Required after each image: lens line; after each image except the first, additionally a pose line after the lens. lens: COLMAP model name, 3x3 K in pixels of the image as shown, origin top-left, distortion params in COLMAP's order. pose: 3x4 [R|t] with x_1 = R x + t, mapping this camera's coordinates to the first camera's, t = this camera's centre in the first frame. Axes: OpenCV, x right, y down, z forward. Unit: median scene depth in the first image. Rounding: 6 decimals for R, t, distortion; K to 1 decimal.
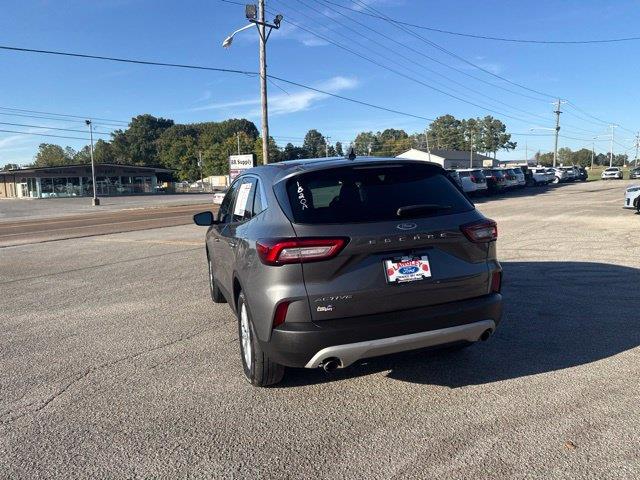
lens RADIAL K [[450.1, 0, 322.7], [0, 450.1, 242.1], [0, 0, 1]] dist [0.088111, -0.112258]
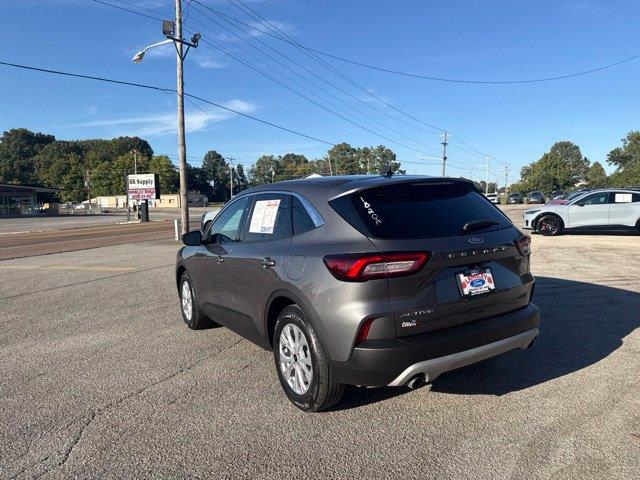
lens RADIAL K [[450.1, 0, 322.0], [0, 450.1, 242.0], [0, 0, 1]] dist [0.088111, -0.112258]
pose [[0.975739, -0.009970, 0.218711, -0.048013], [0.020940, 0.998633, -0.047898, 0.001422], [-0.217935, 0.051316, 0.974613, 0.007525]]
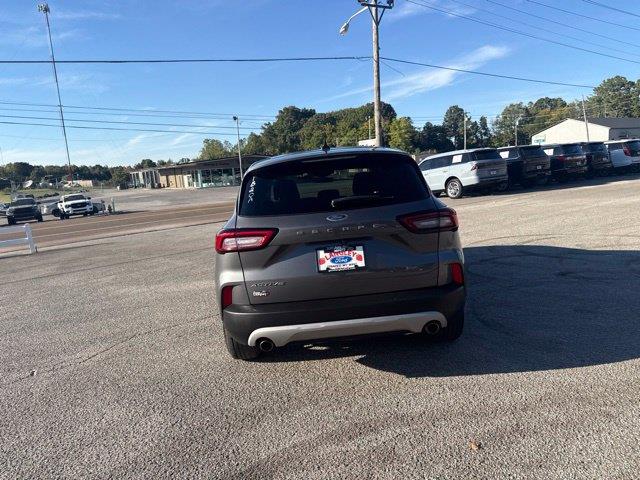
lens RADIAL K [[450.1, 0, 322.4], [0, 450.1, 243.2], [0, 0, 1]] dist [0.088111, -0.112258]
pose [[0.952634, 0.009426, -0.303973, 0.058073], [0.002673, 0.999221, 0.039362, -0.002066], [0.304107, -0.038310, 0.951867, 0.000654]]
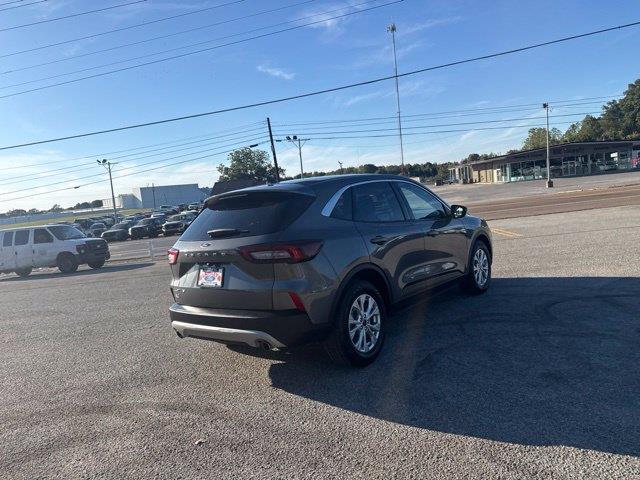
lens RADIAL K [[450.1, 0, 322.5], [0, 450.1, 238.4], [0, 0, 1]] dist [0.088111, -0.112258]
pose [[0.539898, 0.056709, -0.839818, 0.186017], [-0.024425, 0.998363, 0.051713, -0.016597], [0.841376, -0.007407, 0.540400, 0.070164]]
